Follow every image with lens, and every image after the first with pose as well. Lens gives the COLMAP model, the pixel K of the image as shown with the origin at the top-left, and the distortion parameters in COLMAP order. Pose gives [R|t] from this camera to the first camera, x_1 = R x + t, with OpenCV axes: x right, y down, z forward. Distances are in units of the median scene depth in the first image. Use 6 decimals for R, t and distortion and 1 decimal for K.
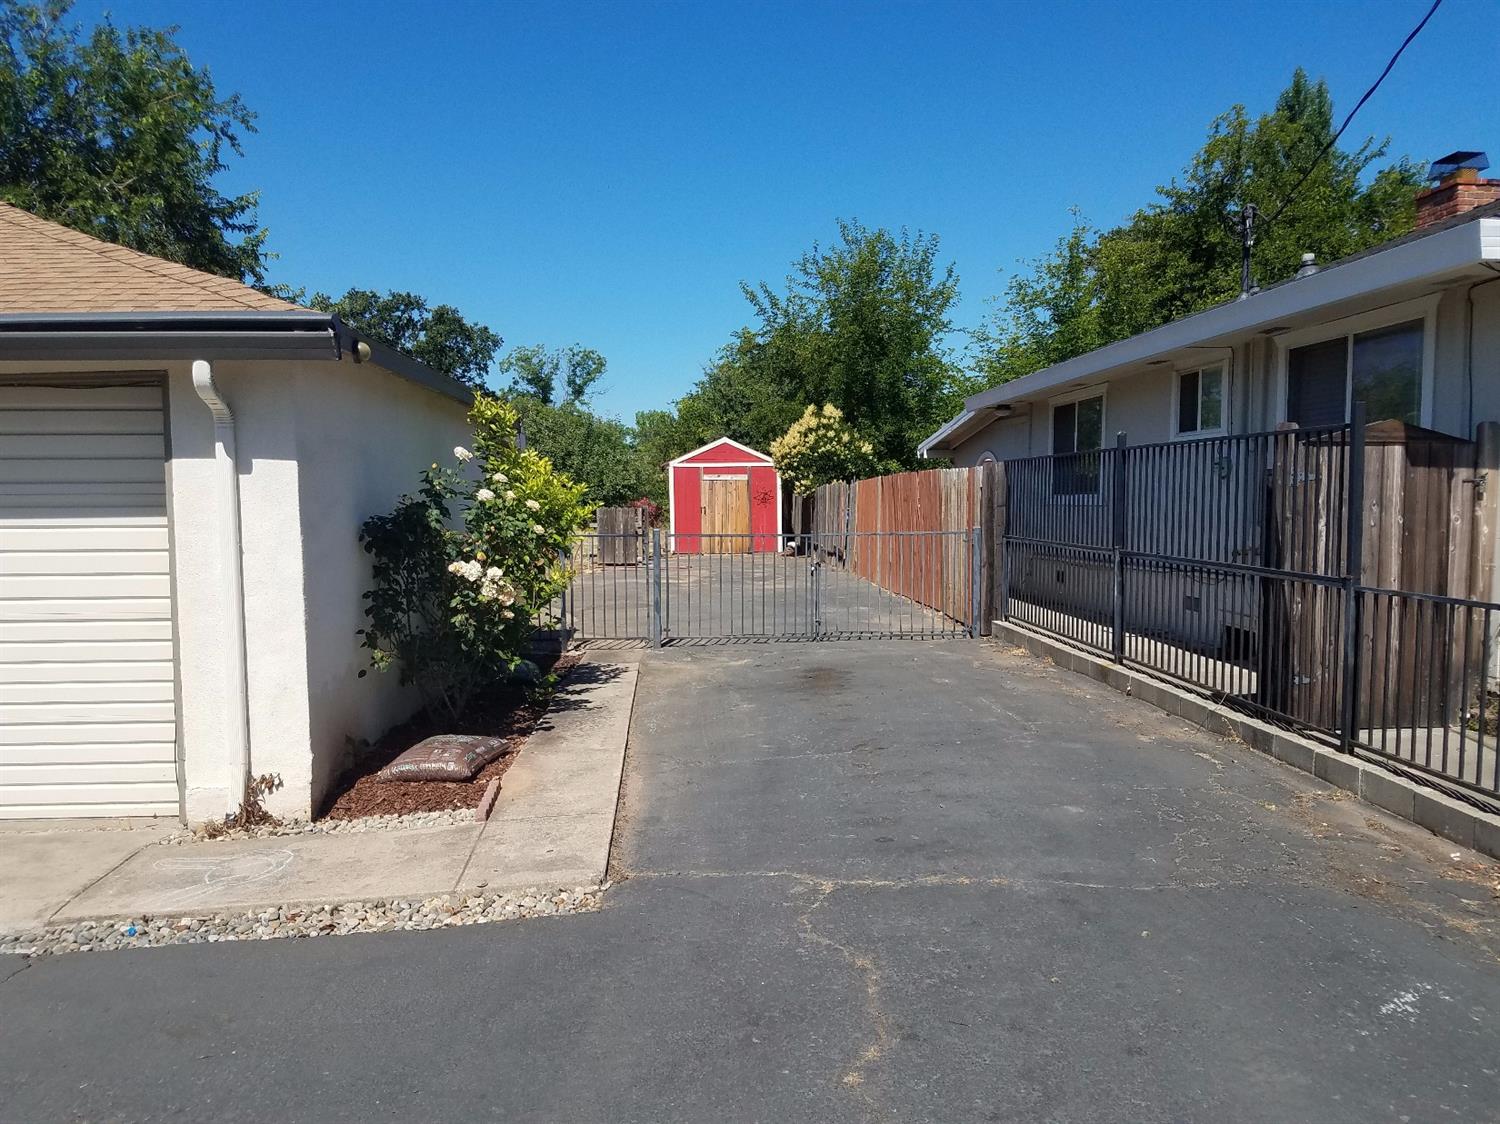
lens RADIAL K [[1145.0, 0, 754.5], [0, 1145.0, 553.2], [0, 0, 1]] dist [0.094908, -0.143151]
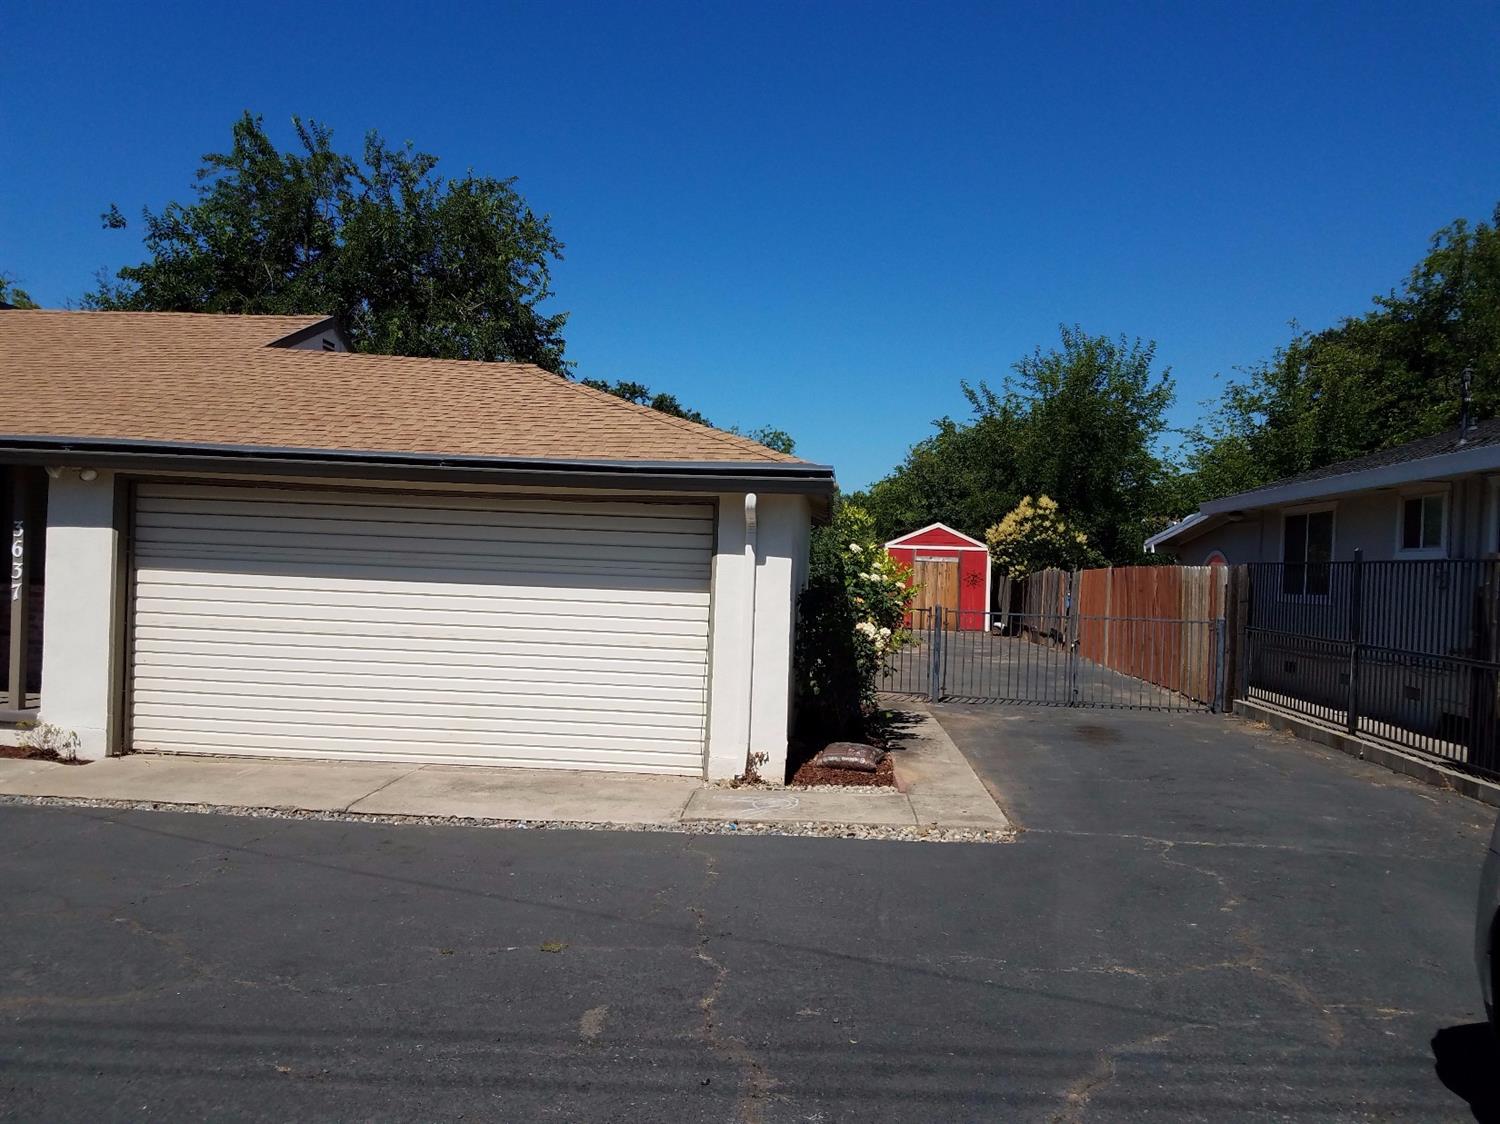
lens RADIAL K [[1122.8, 0, 750.0], [0, 1122.8, 562.0], [0, 0, 1]] dist [0.072209, -0.112606]
pose [[0.986023, 0.038022, -0.162214, -0.038843], [-0.047320, 0.997428, -0.053844, 0.001923], [0.159749, 0.060767, 0.985286, -0.094408]]
